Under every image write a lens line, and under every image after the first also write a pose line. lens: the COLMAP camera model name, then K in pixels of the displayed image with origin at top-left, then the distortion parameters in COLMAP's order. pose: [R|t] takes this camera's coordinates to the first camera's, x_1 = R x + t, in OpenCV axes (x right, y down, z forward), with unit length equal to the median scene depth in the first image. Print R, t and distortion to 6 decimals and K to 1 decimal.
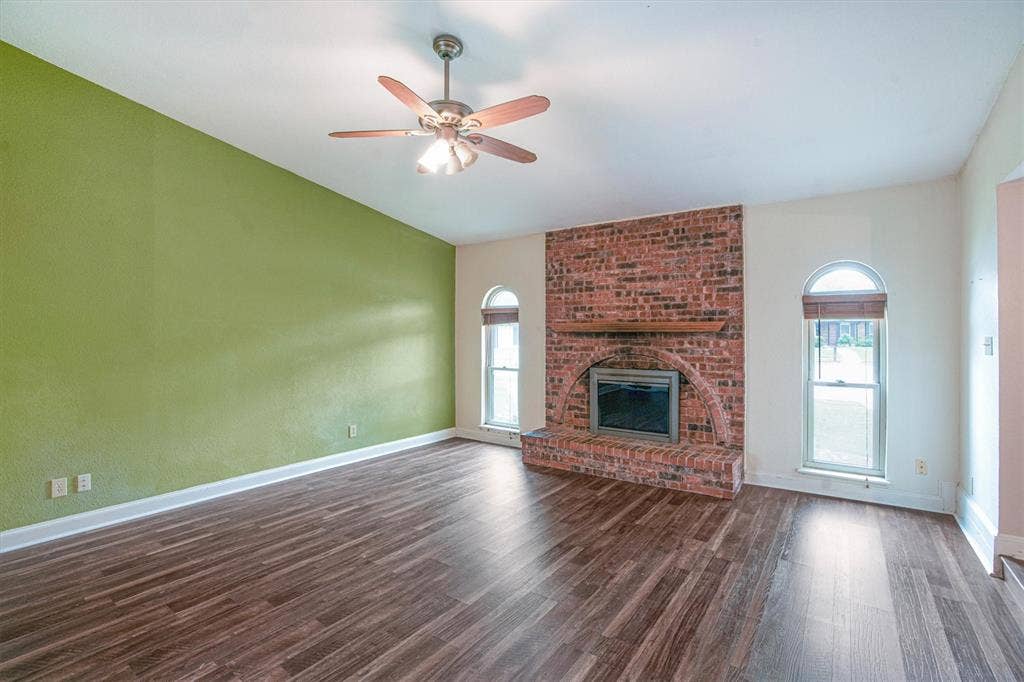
lens RADIAL K [[468.2, 0, 517.4], [0, 468.2, 327.4], [0, 0, 1]] dist [-0.058530, 0.022716]
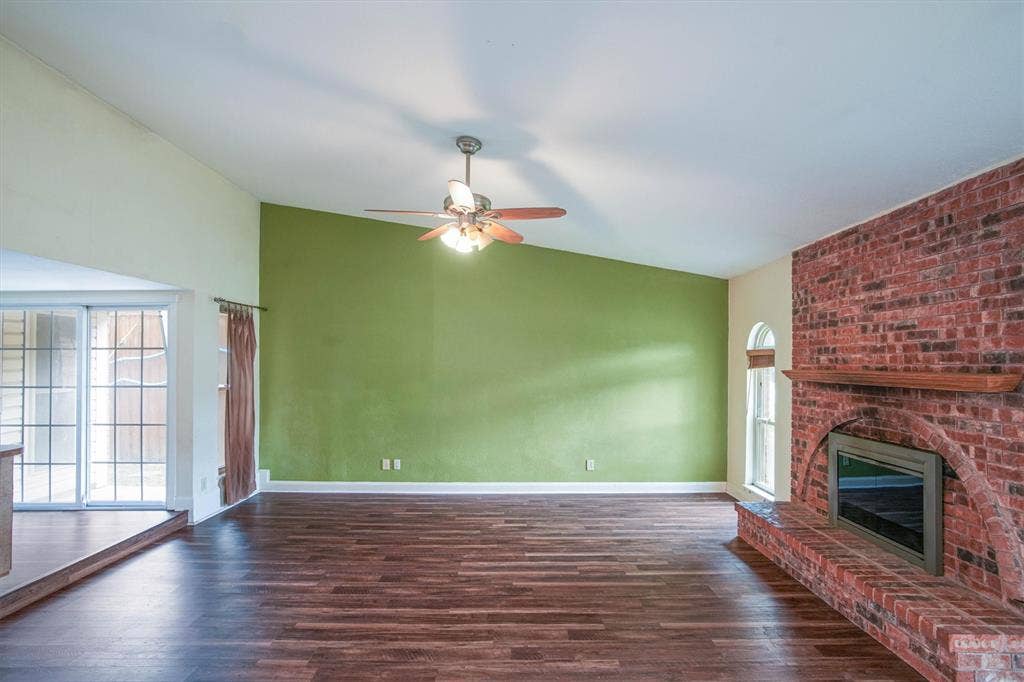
lens RADIAL K [[467.9, 0, 513.1], [0, 467.9, 361.3], [0, 0, 1]] dist [-0.047367, 0.022534]
pose [[0.599956, -0.004362, -0.800021, 0.462606], [0.007095, 0.999975, -0.000131, -0.028881], [0.800002, -0.005597, 0.599972, 0.192651]]
